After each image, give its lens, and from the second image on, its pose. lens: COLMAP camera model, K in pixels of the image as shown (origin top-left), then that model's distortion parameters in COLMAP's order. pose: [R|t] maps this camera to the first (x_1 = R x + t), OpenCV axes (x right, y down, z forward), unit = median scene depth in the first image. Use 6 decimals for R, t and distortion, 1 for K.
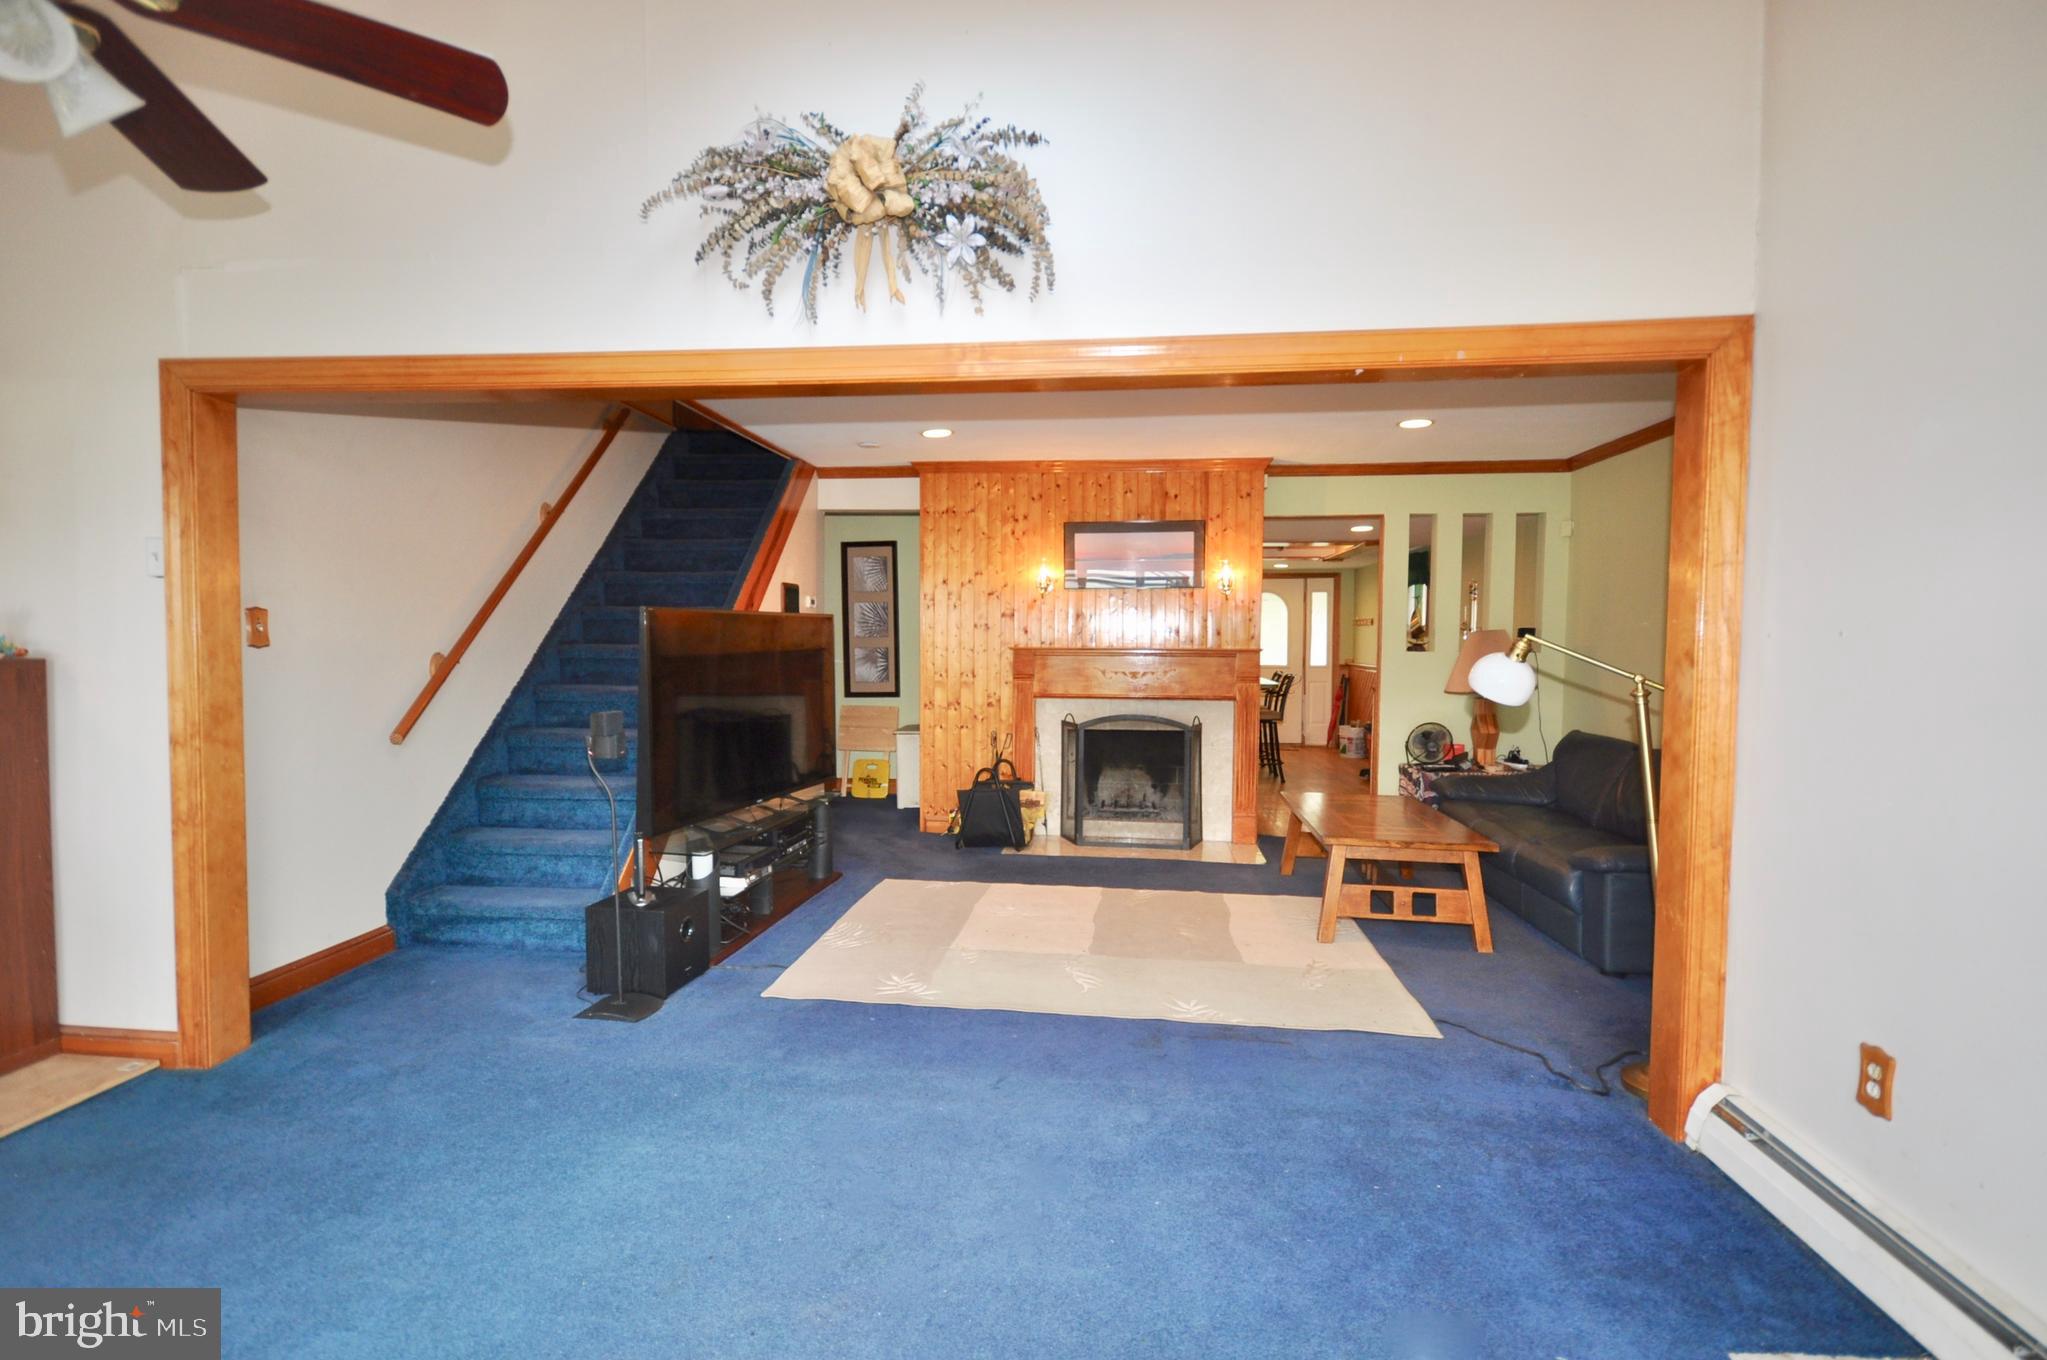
lens RADIAL K [[984.0, 0, 1023.5], [0, 984.0, 680.0], [0, 0, 1]] dist [0.000537, 0.000031]
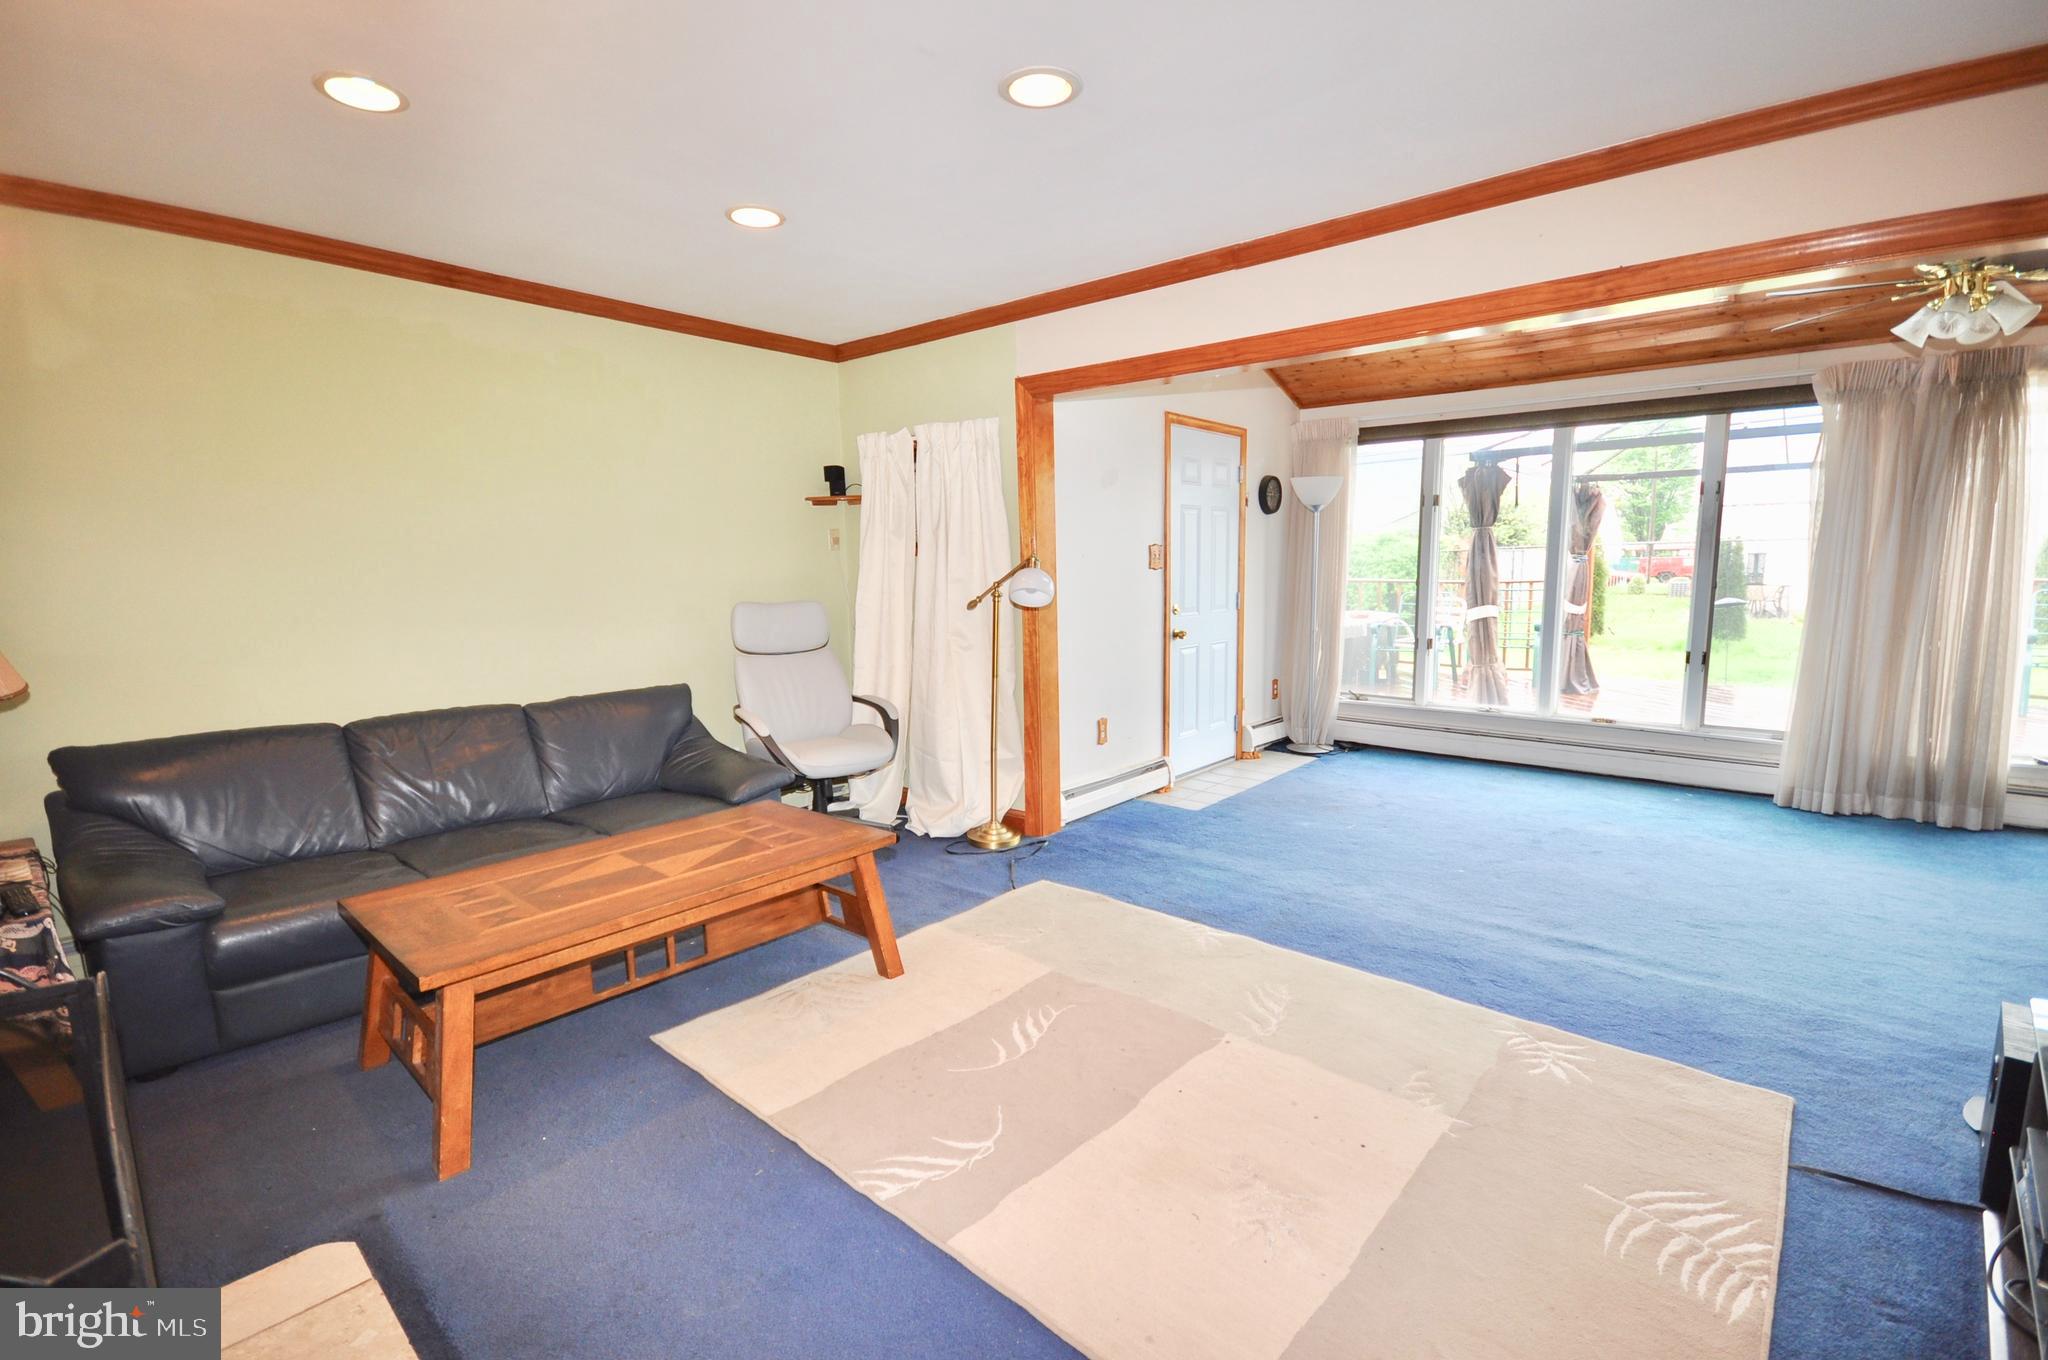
lens RADIAL K [[910.8, 0, 1029.2], [0, 910.8, 671.3], [0, 0, 1]] dist [0.020189, -0.018274]
pose [[-0.811736, -0.070798, 0.579717, -0.113872], [0.038377, 0.984014, 0.173909, -0.055308], [-0.582762, 0.163416, -0.796043, 0.987952]]
